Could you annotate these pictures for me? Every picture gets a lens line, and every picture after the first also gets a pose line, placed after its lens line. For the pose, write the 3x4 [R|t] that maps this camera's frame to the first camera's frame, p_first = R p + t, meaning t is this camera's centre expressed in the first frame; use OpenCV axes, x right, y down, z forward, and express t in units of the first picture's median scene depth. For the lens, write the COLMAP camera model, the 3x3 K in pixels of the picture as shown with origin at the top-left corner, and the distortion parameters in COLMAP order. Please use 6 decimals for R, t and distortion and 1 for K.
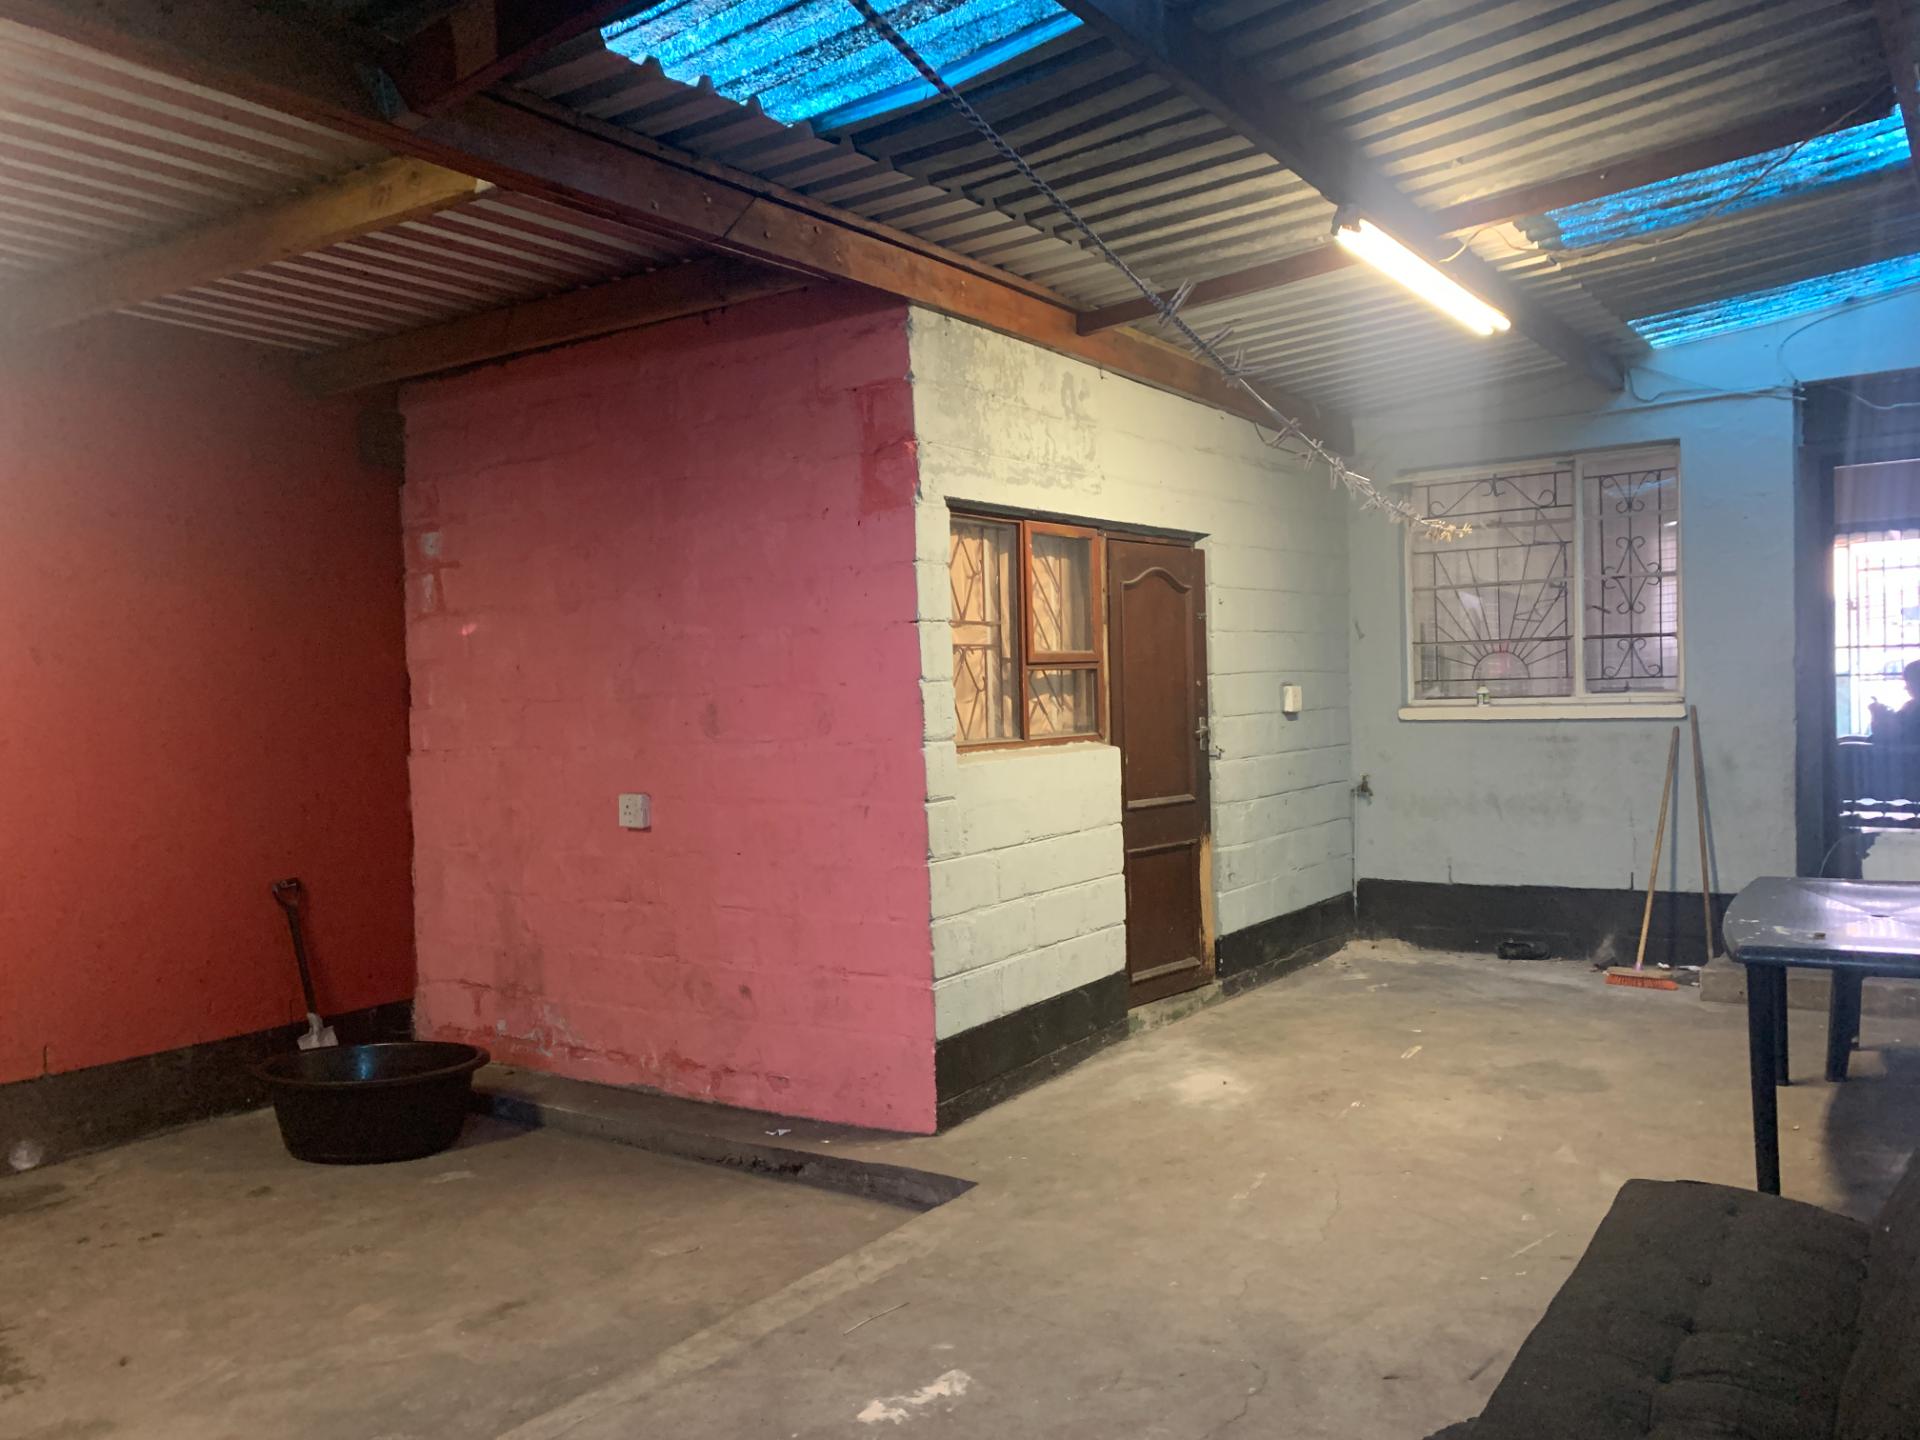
lens RADIAL K [[1461.5, 0, 952.4], [0, 1461.5, 724.2], [0, 0, 1]] dist [0.068342, -0.085666]
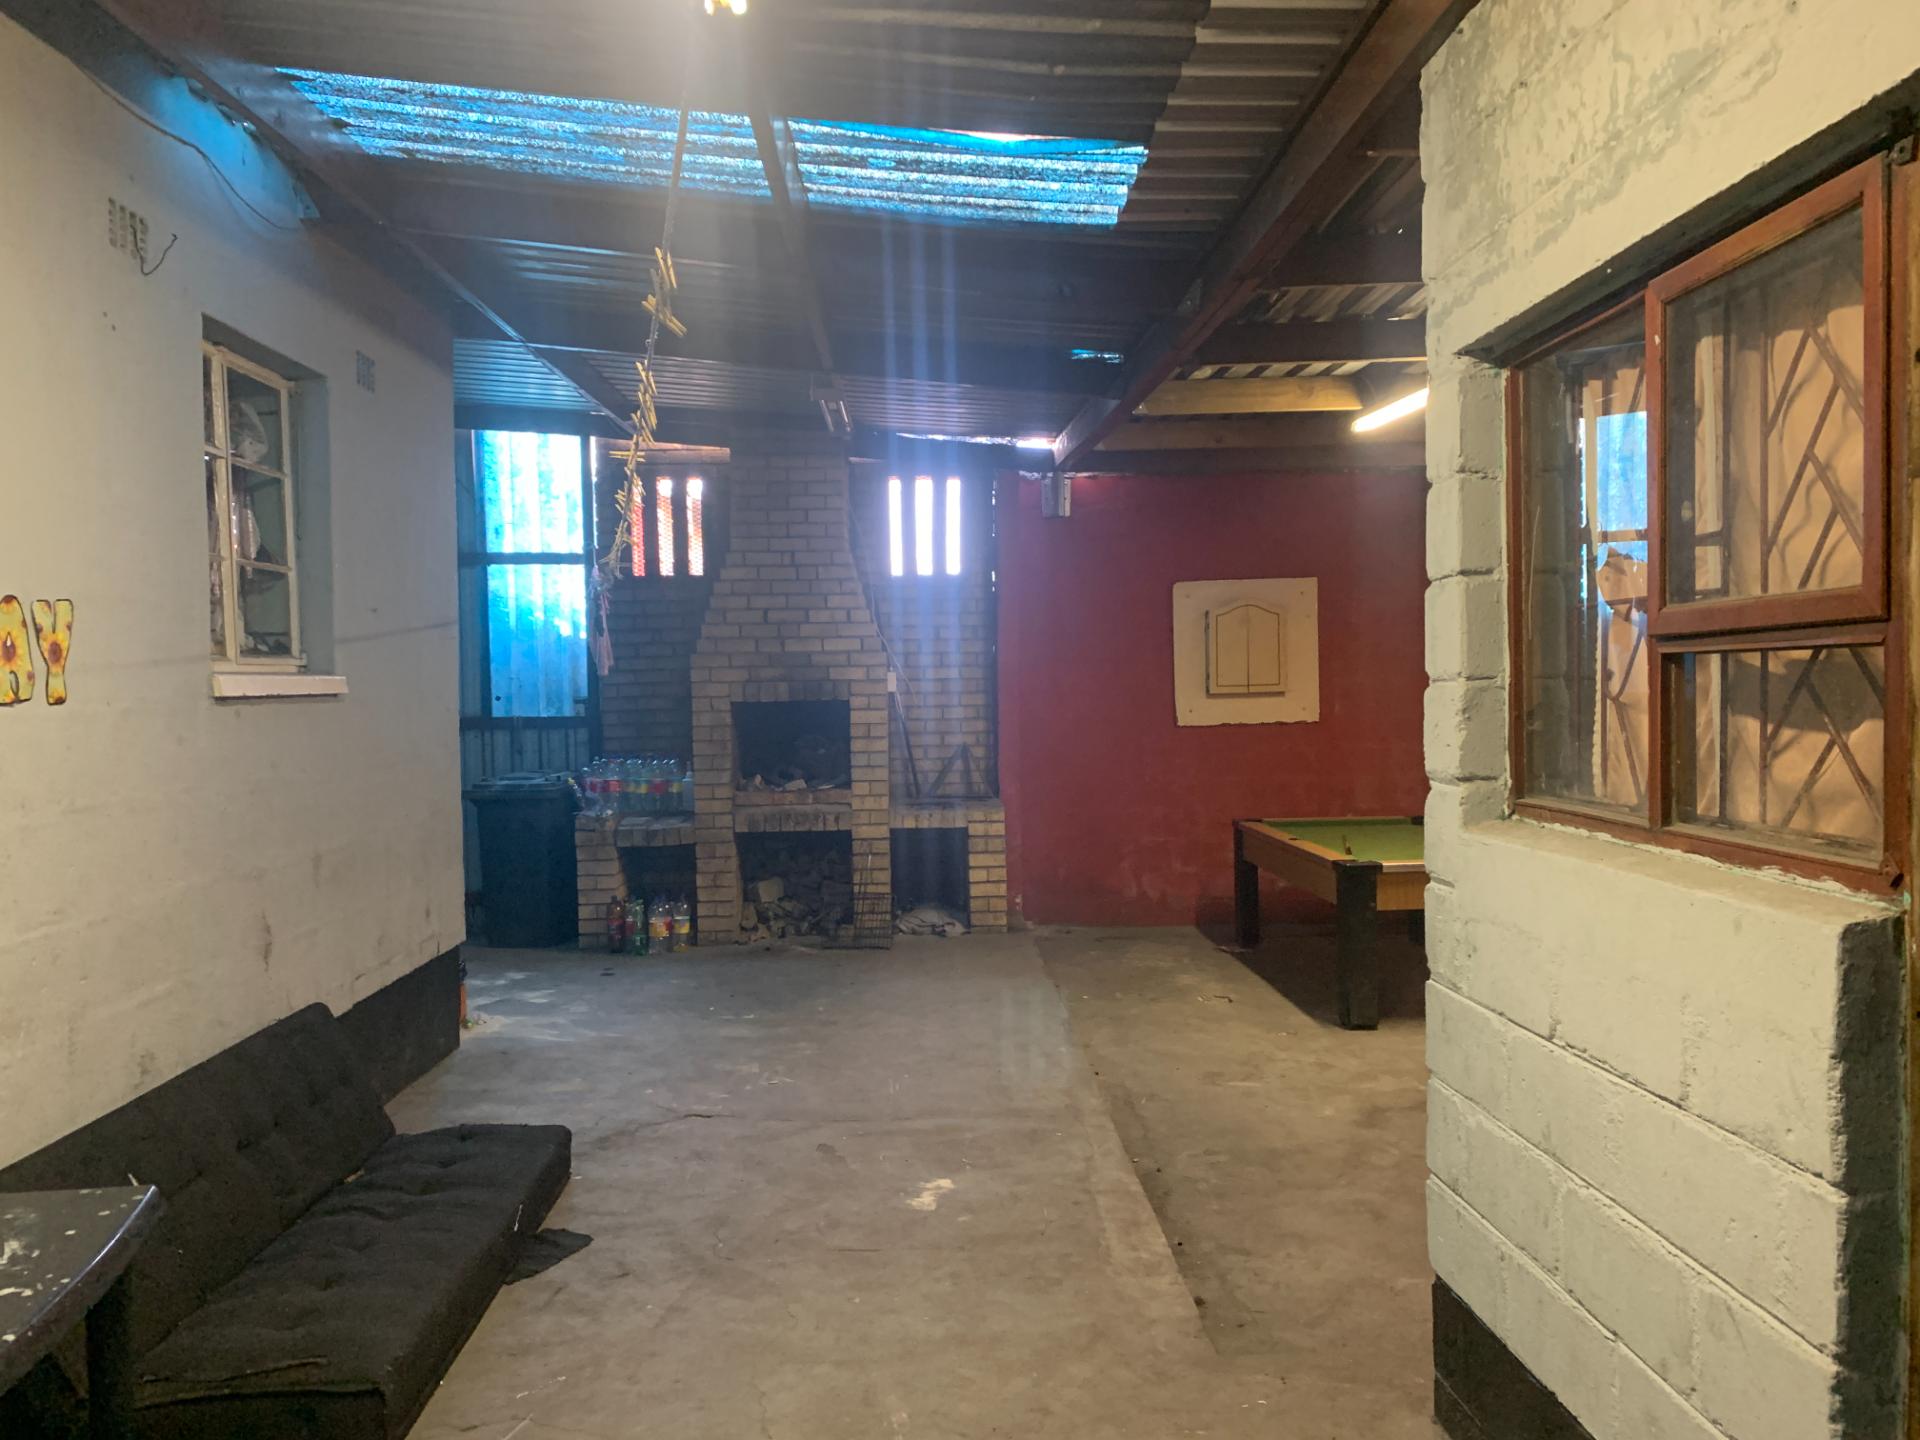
lens RADIAL K [[1461.5, 0, 950.7], [0, 1461.5, 718.7], [0, 0, 1]] dist [0.068342, -0.085666]
pose [[-0.790990, 0.057361, -0.609134, 0.492076], [0.027193, 0.997908, 0.058659, -0.052836], [0.611224, 0.029835, -0.790895, 1.301543]]
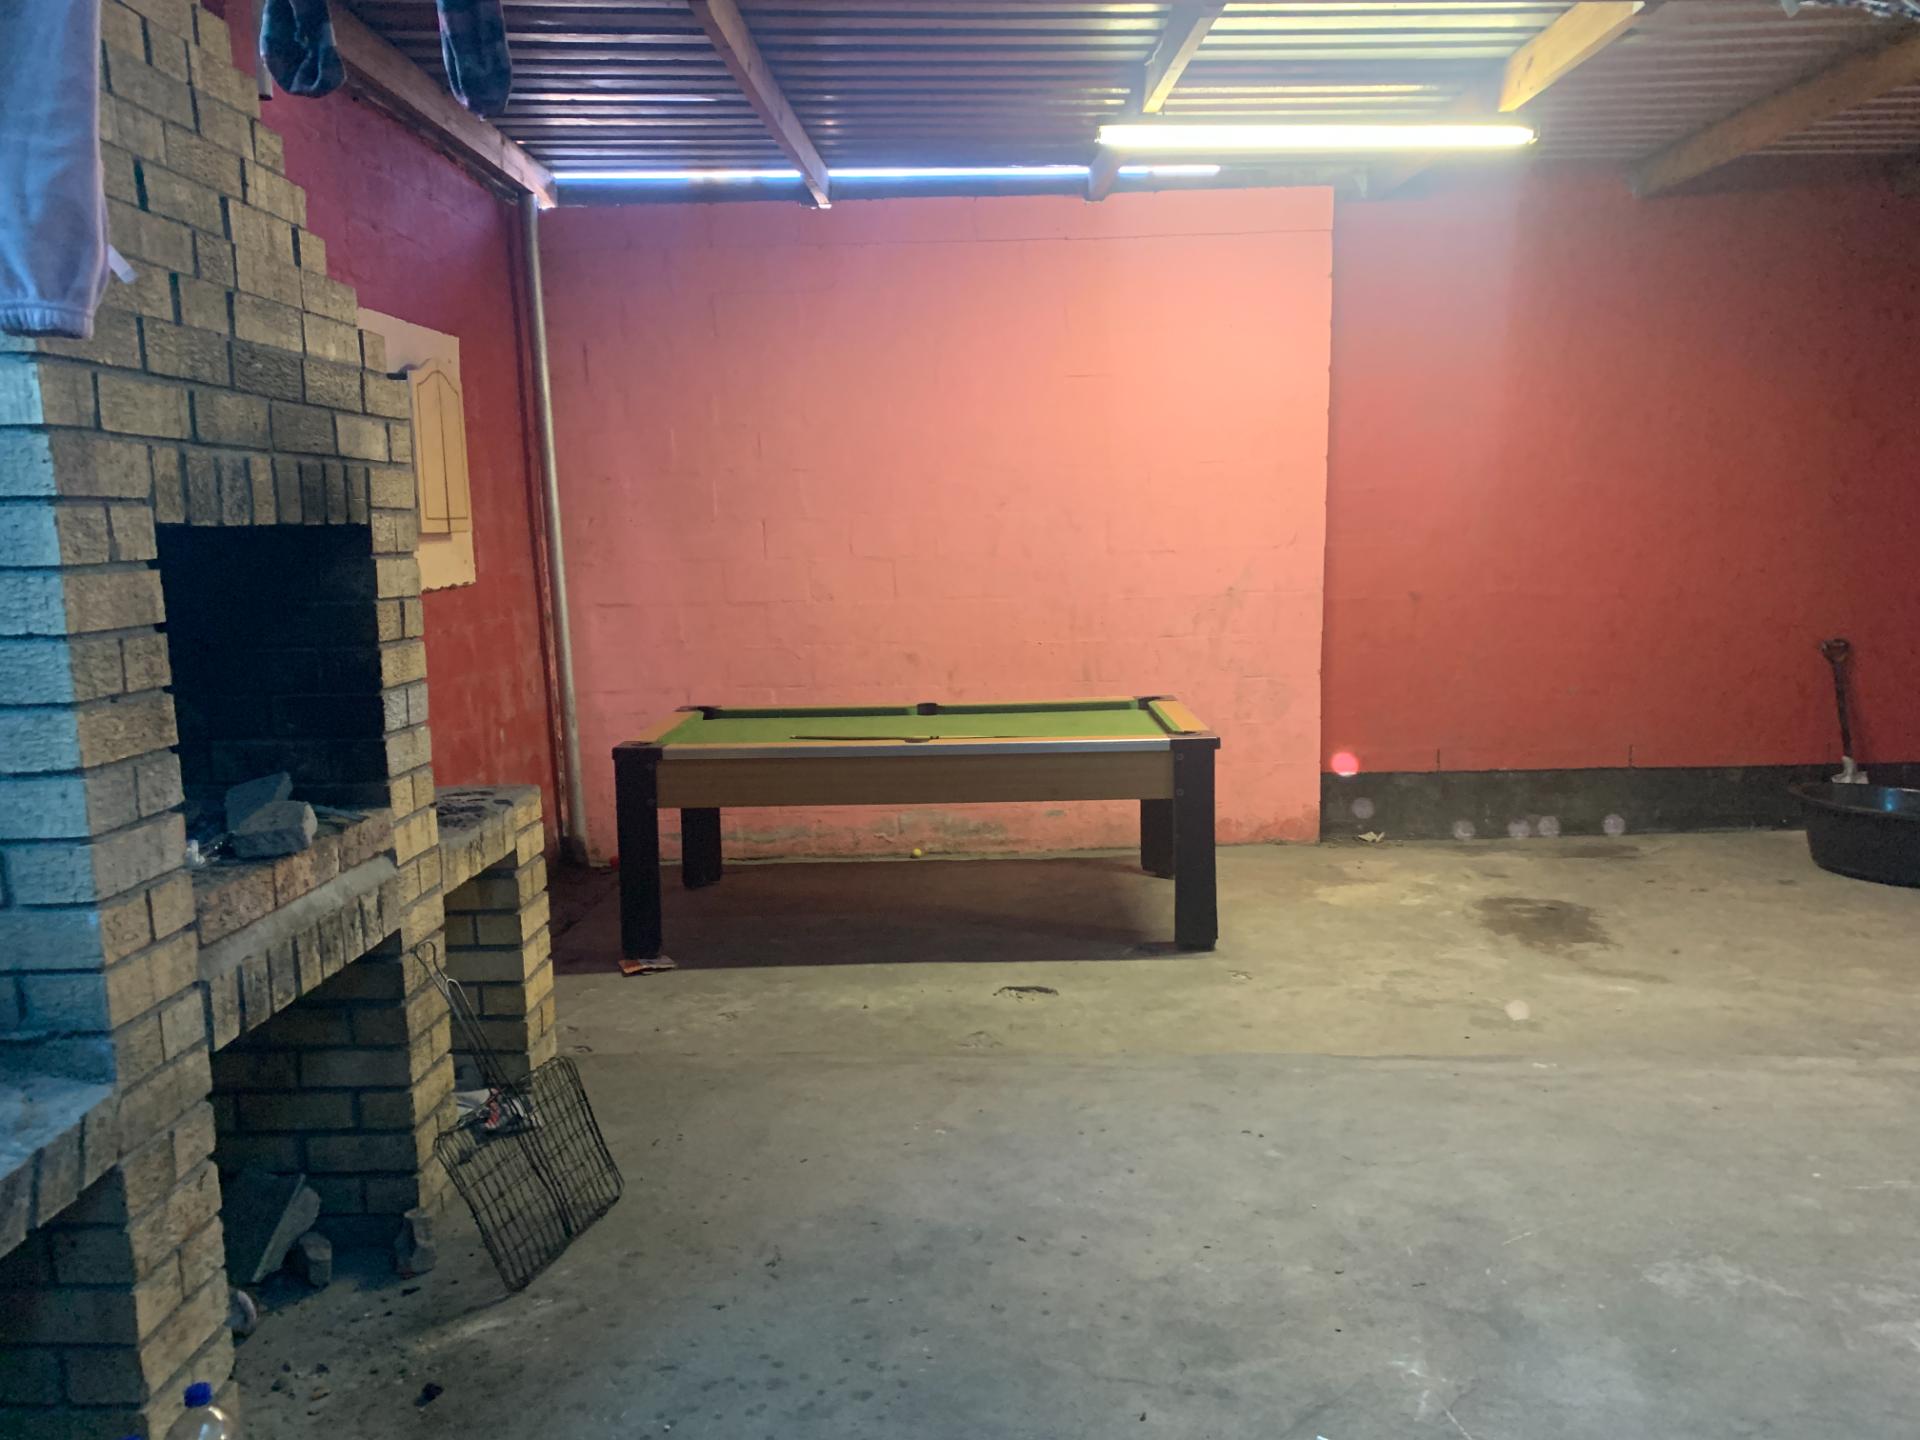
lens RADIAL K [[1461.5, 0, 983.5], [0, 1461.5, 715.1], [0, 0, 1]] dist [0.068342, -0.085666]
pose [[0.575415, 0.121894, -0.808727, 0.125276], [-0.012112, 0.989993, 0.140597, 0.011431], [0.817772, -0.071106, 0.571133, -0.238521]]
